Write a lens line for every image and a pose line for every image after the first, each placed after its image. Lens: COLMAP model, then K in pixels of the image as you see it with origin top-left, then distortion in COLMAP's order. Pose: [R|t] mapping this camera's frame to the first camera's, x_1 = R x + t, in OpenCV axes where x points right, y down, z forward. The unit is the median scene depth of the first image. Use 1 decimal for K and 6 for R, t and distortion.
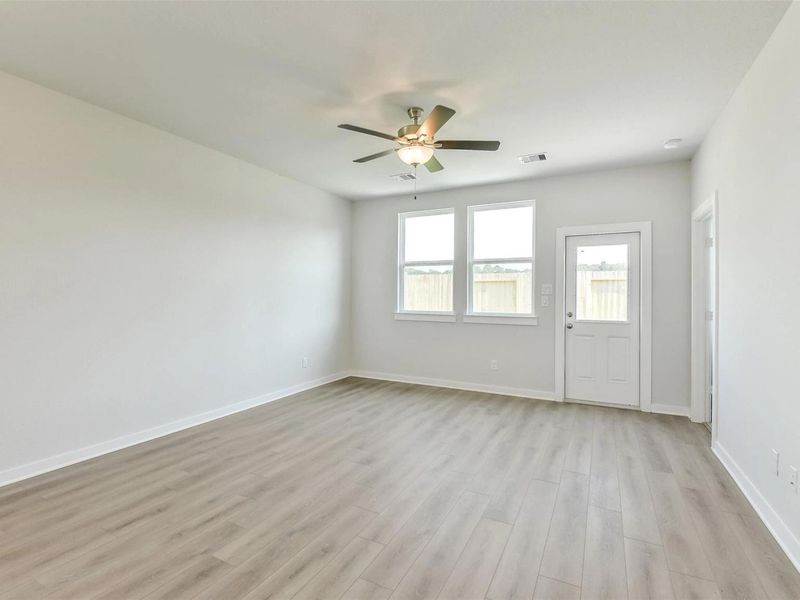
lens RADIAL K [[389.7, 0, 400.4], [0, 389.7, 297.4], [0, 0, 1]] dist [-0.001995, -0.009470]
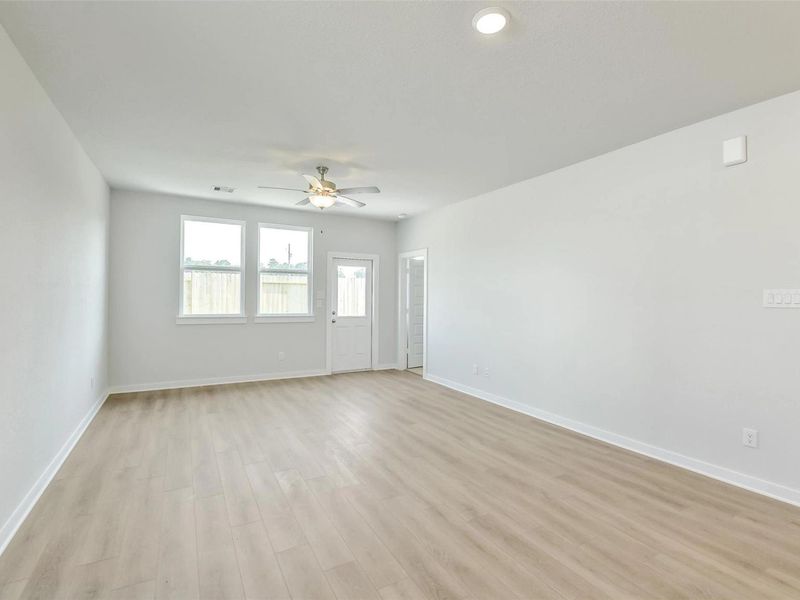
lens RADIAL K [[389.7, 0, 402.1], [0, 389.7, 297.8], [0, 0, 1]] dist [-0.001995, -0.009470]
pose [[0.548540, -0.002451, 0.836121, -0.658771], [-0.006719, 0.999950, 0.007340, -0.025167], [-0.836097, -0.009644, 0.548496, 0.006240]]
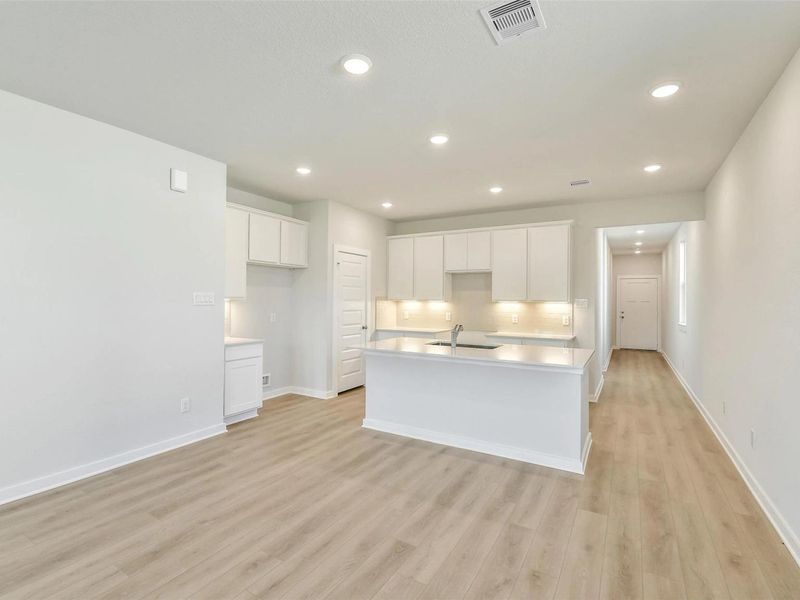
lens RADIAL K [[389.7, 0, 399.8], [0, 389.7, 295.9], [0, 0, 1]] dist [-0.001995, -0.009470]
pose [[-0.998349, -0.011209, 0.056331, -0.331764], [-0.011856, 0.999867, -0.011159, -0.024979], [-0.056199, -0.011809, -0.998350, 0.660952]]
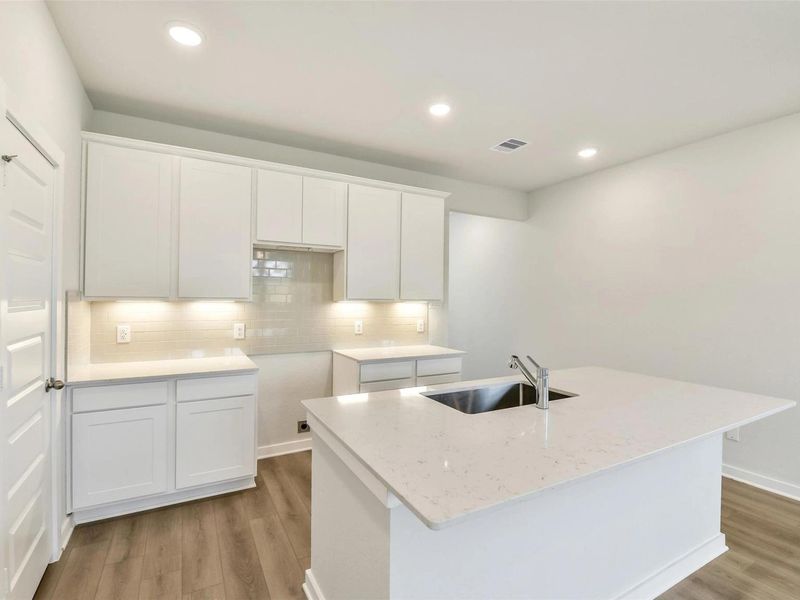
lens RADIAL K [[389.7, 0, 400.3], [0, 389.7, 298.4], [0, 0, 1]] dist [-0.001995, -0.009470]
pose [[-0.553406, -0.007713, -0.832876, 0.010084], [-0.013255, 0.999912, -0.000452, -0.031890], [0.832806, 0.010790, -0.553460, -0.120375]]
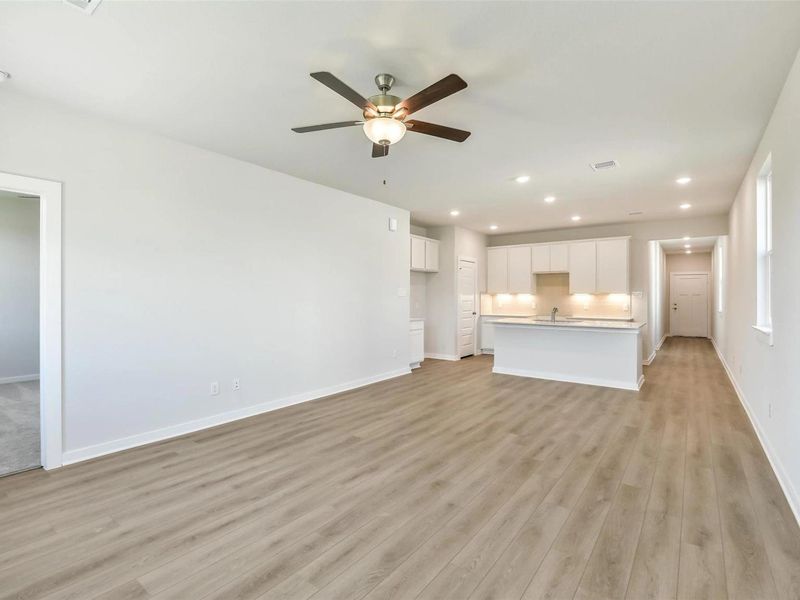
lens RADIAL K [[389.7, 0, 399.0], [0, 389.7, 296.3], [0, 0, 1]] dist [-0.001995, -0.009470]
pose [[-0.985556, -0.005298, 0.169267, -0.094345], [-0.005692, 0.999982, -0.001844, -0.006698], [-0.169254, -0.002781, -0.985569, 1.258209]]
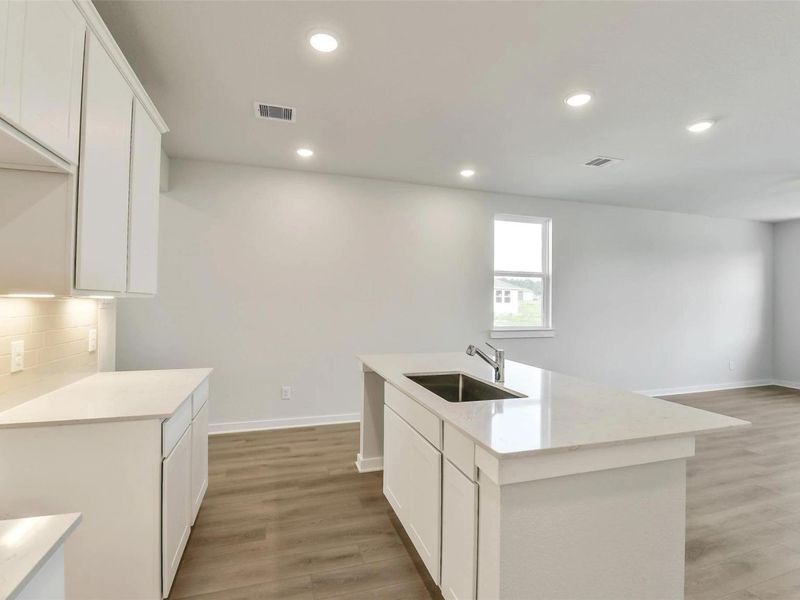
lens RADIAL K [[389.7, 0, 403.4], [0, 389.7, 298.2], [0, 0, 1]] dist [-0.001995, -0.009470]
pose [[0.710243, 0.000059, -0.703956, -0.140137], [-0.010526, 0.999889, -0.010536, -0.022342], [0.703878, 0.014893, 0.710165, -0.665087]]
